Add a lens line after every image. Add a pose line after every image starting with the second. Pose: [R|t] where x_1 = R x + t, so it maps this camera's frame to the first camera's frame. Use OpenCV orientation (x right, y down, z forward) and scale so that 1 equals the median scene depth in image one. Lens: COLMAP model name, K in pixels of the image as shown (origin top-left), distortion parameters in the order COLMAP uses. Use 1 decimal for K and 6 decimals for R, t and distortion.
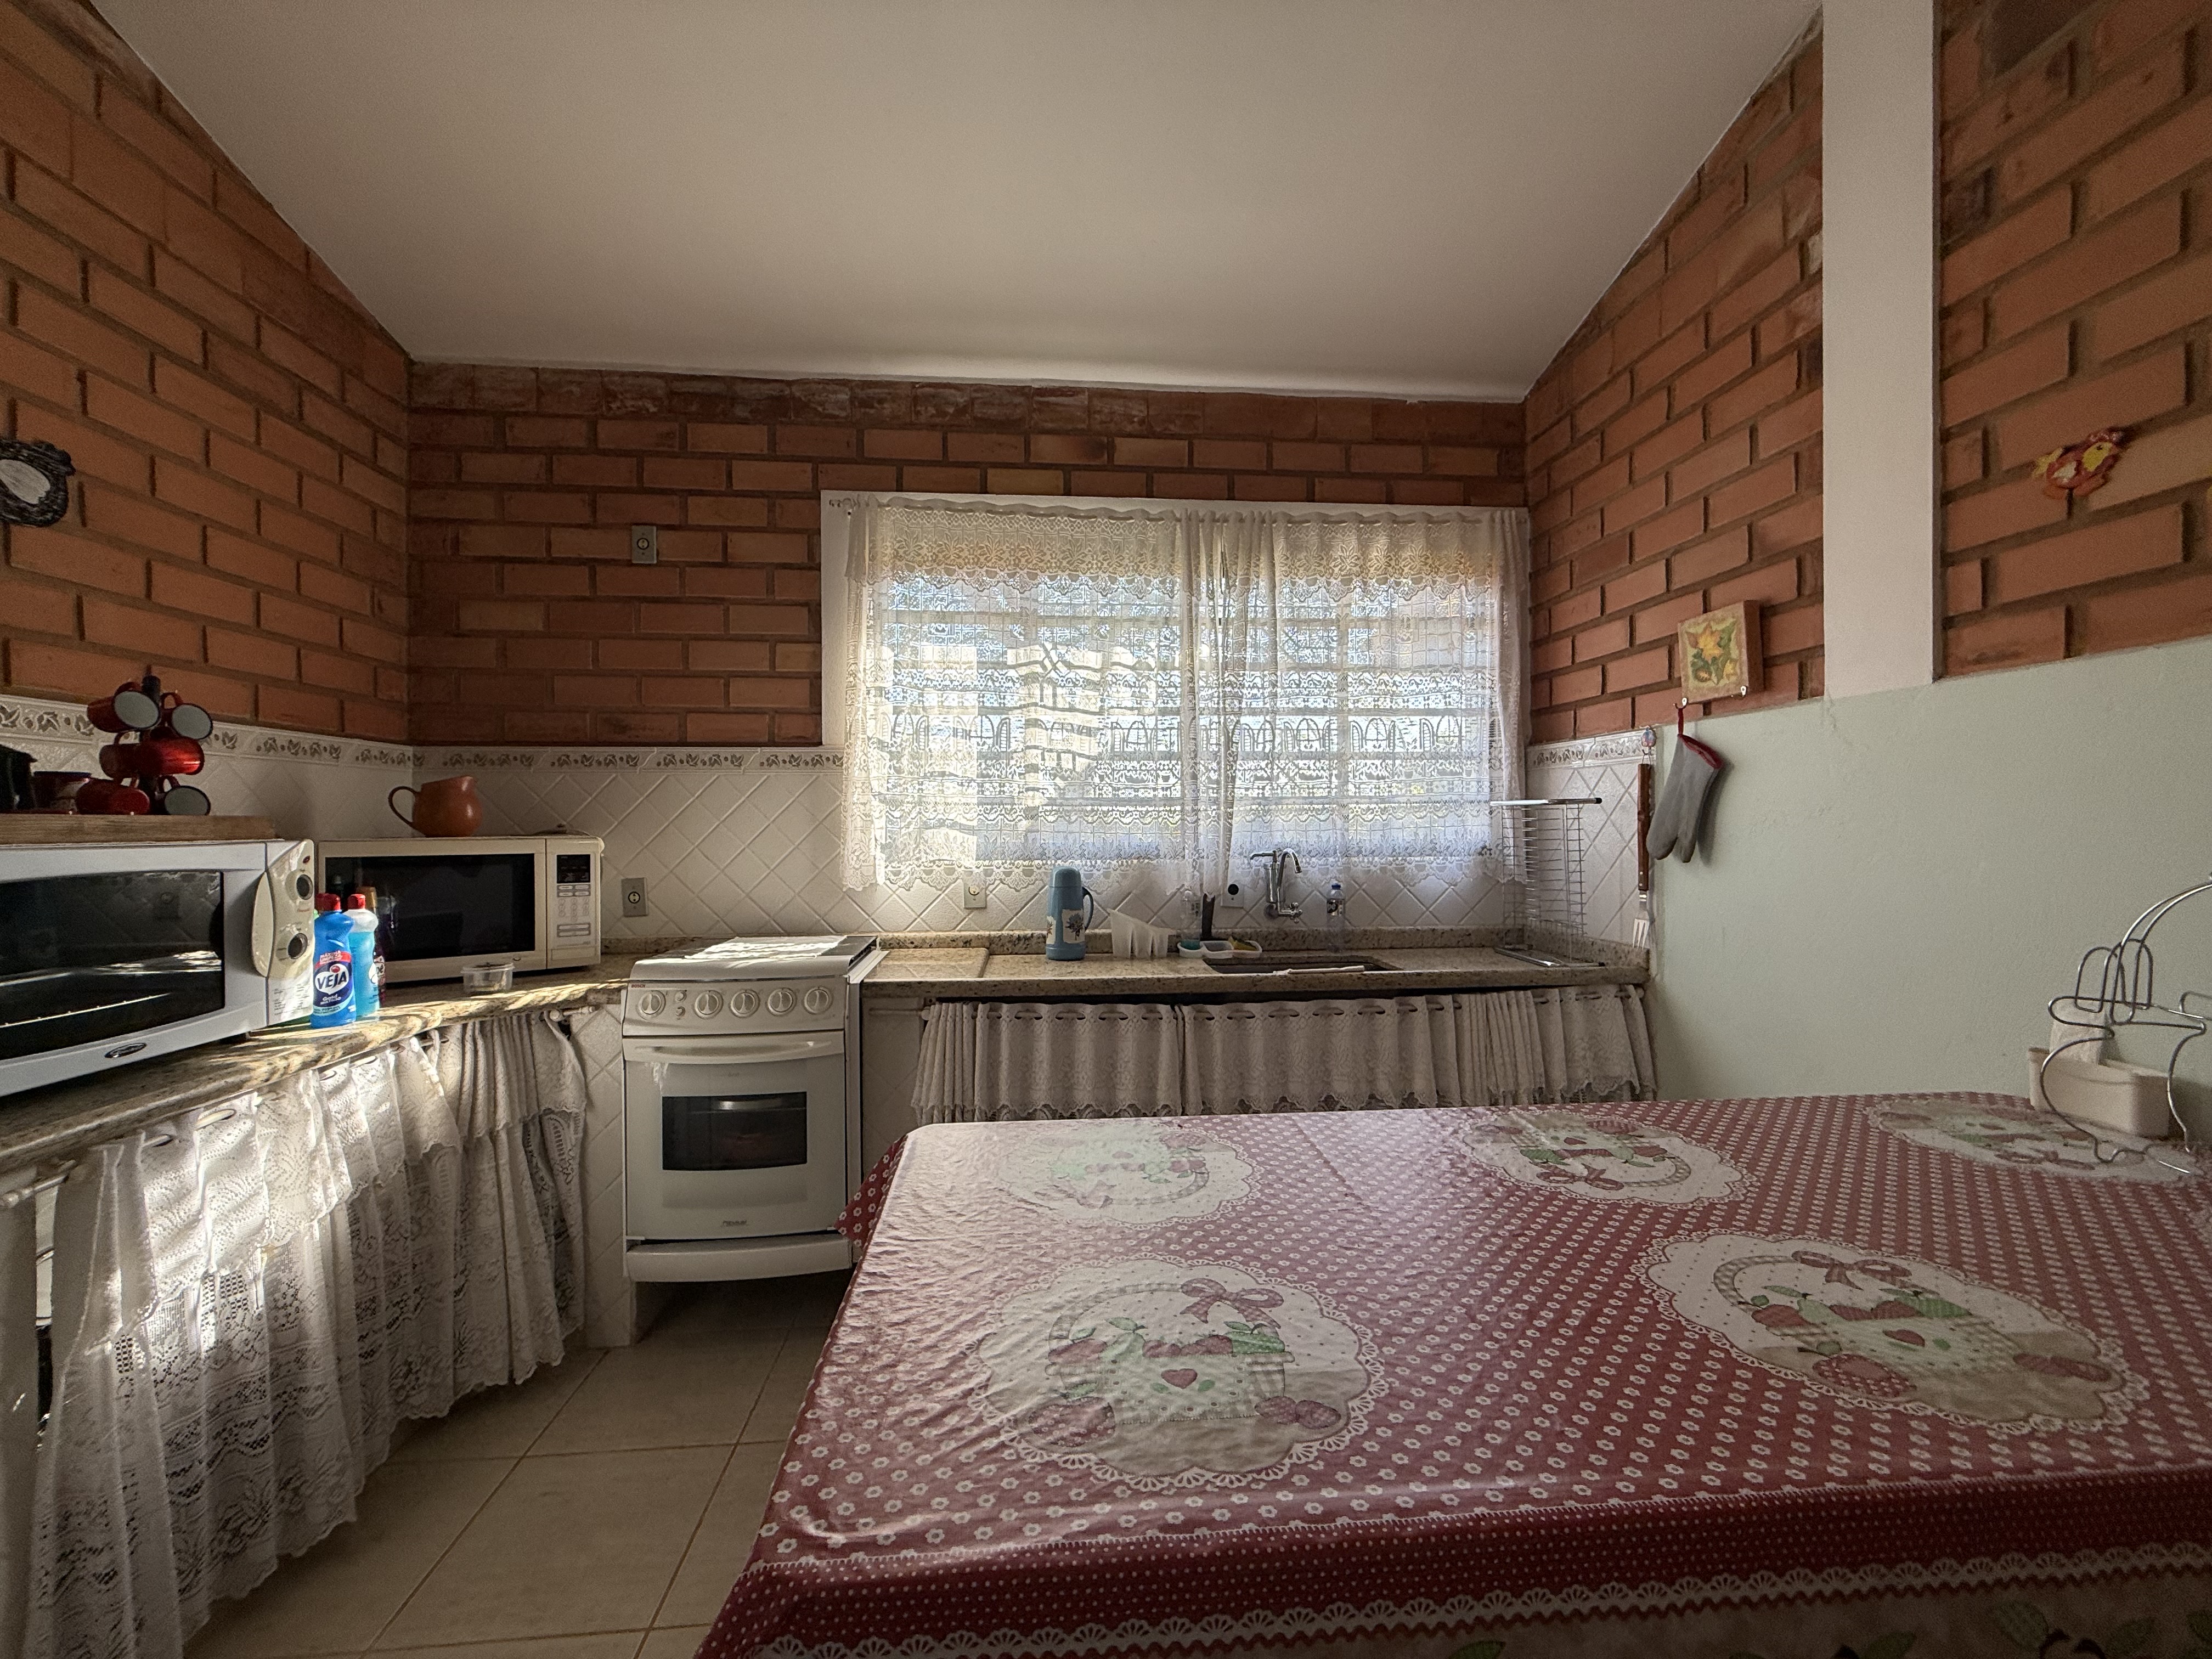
lens RADIAL K [[877.4, 0, 1105.0], [0, 877.4, 836.9], [0, 0, 1]] dist [0.000562, -0.000174]
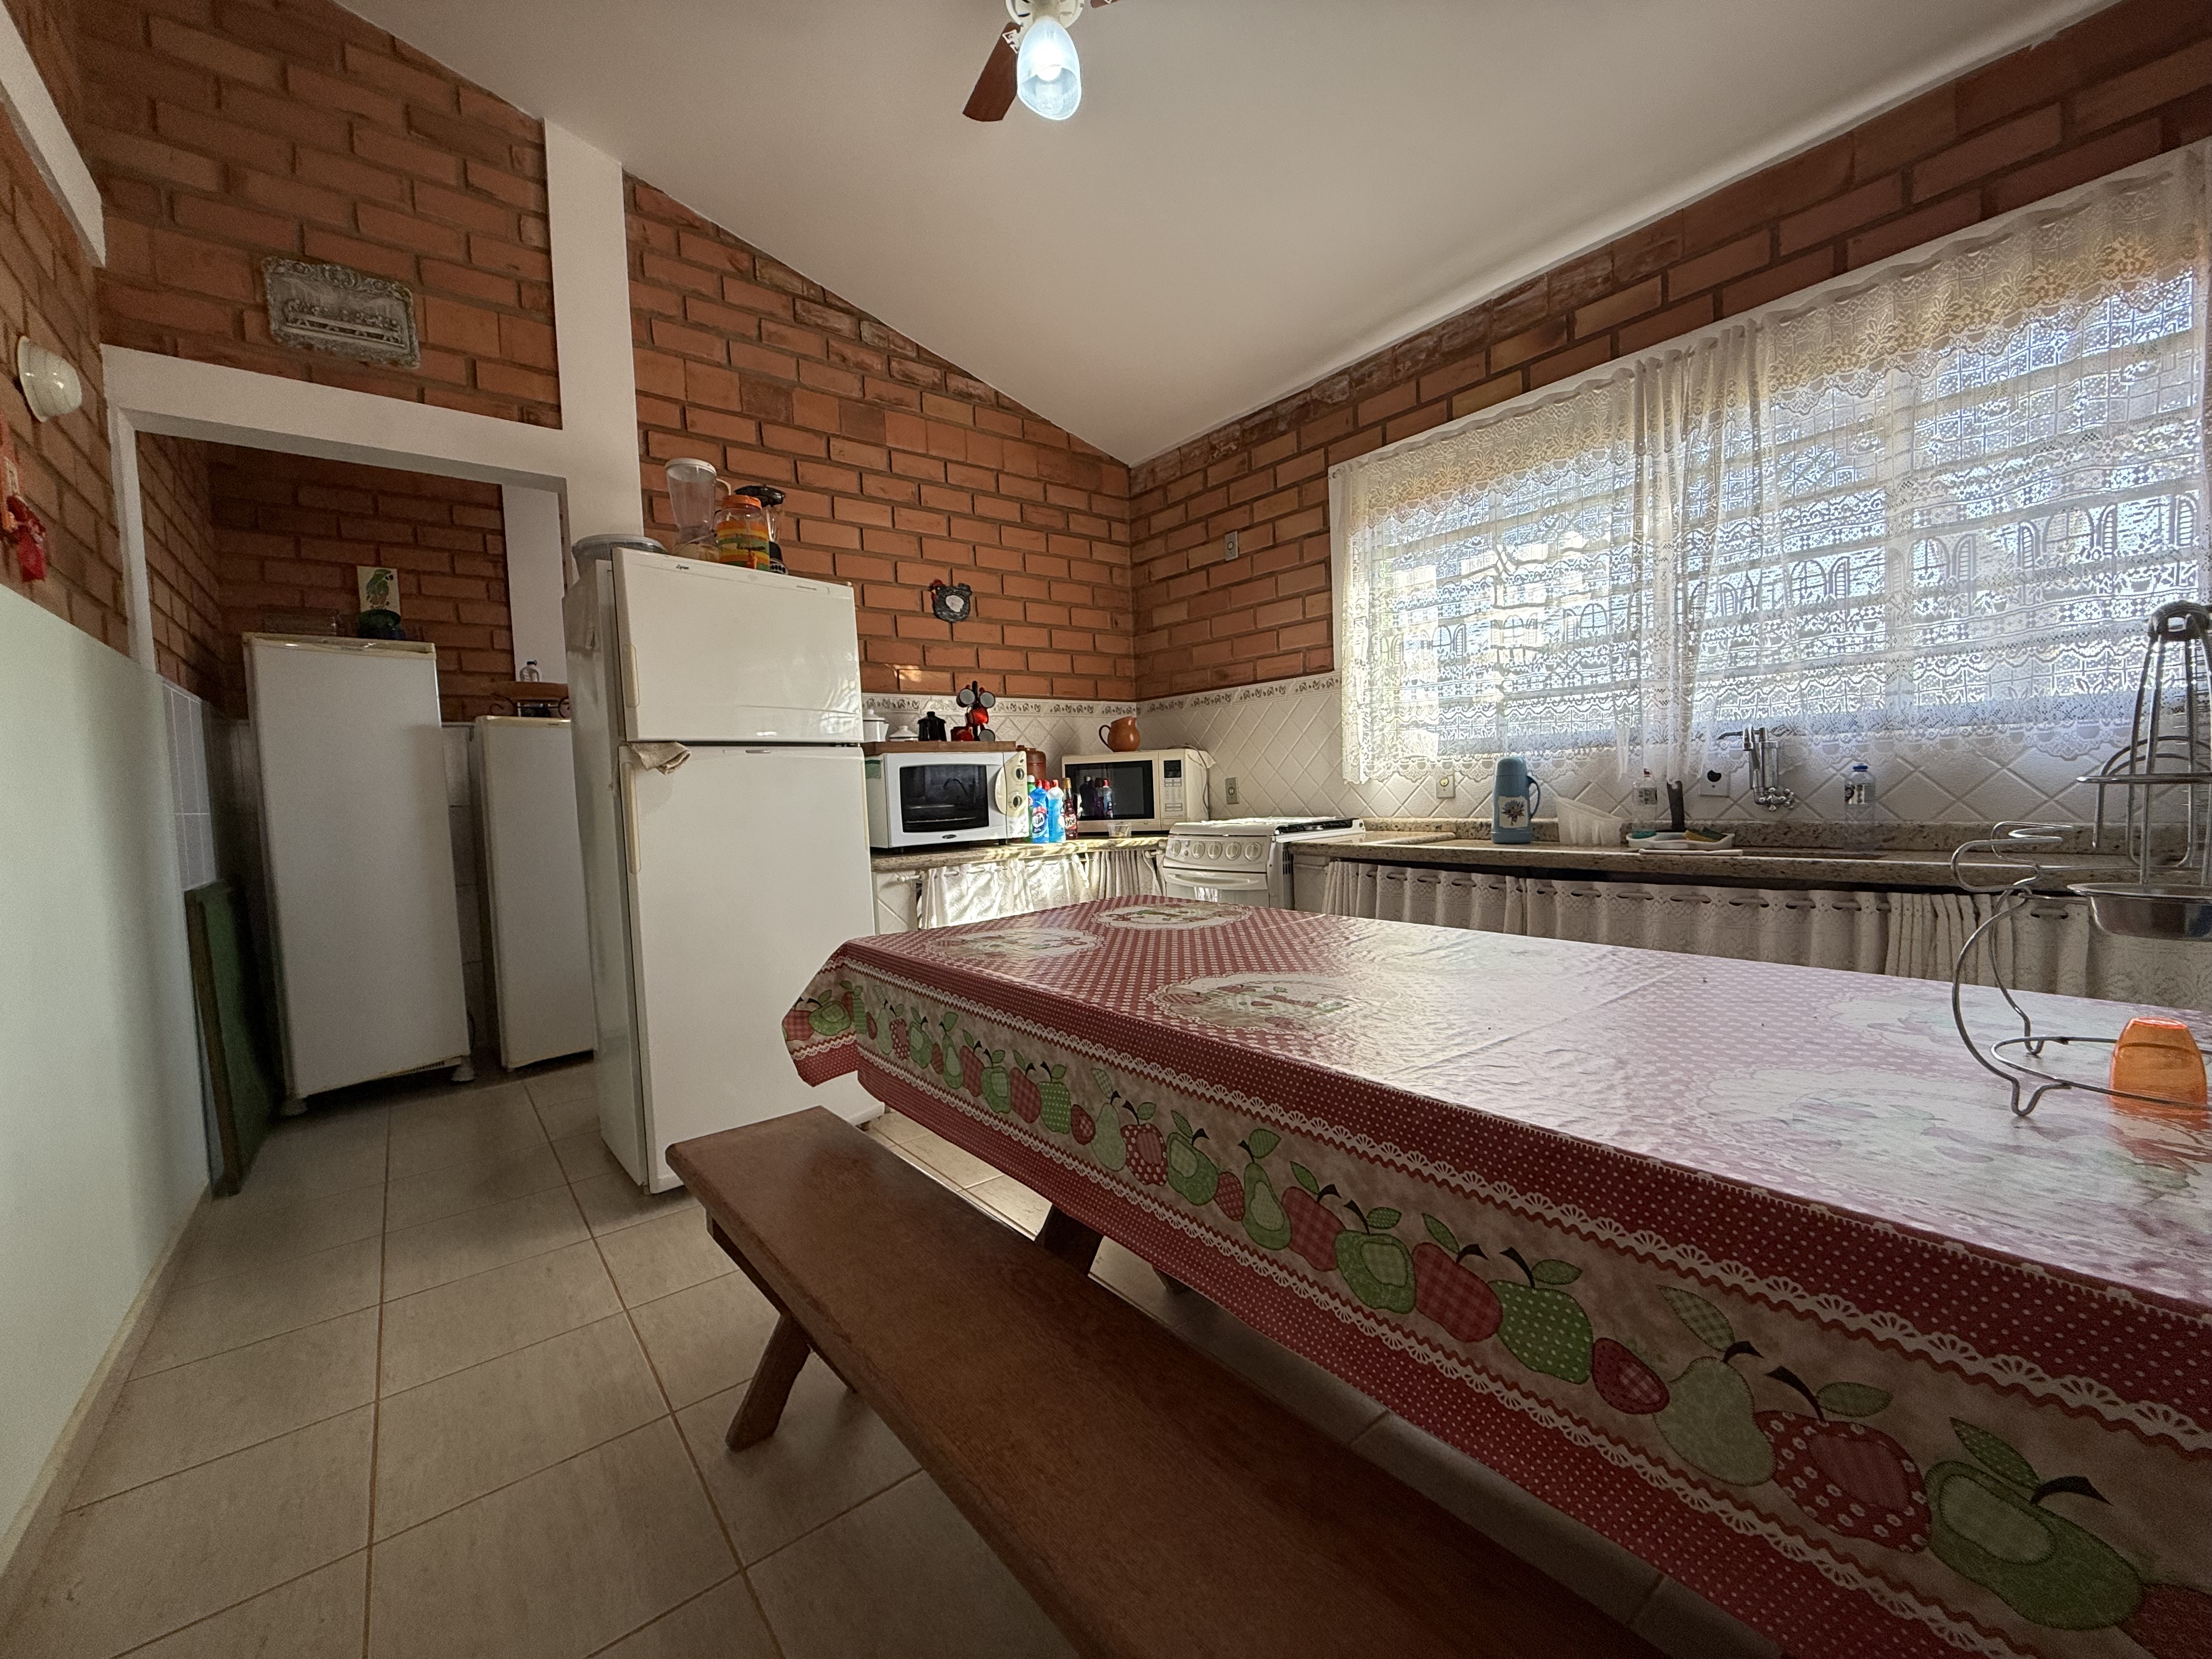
lens RADIAL K [[877.4, 0, 1107.4], [0, 877.4, 843.8], [0, 0, 1]] dist [0.000562, -0.000174]
pose [[0.559451, 0.036629, -0.828054, 0.570908], [0.027192, 0.997674, 0.062504, 0.059591], [0.828417, -0.057484, 0.557154, -0.002421]]
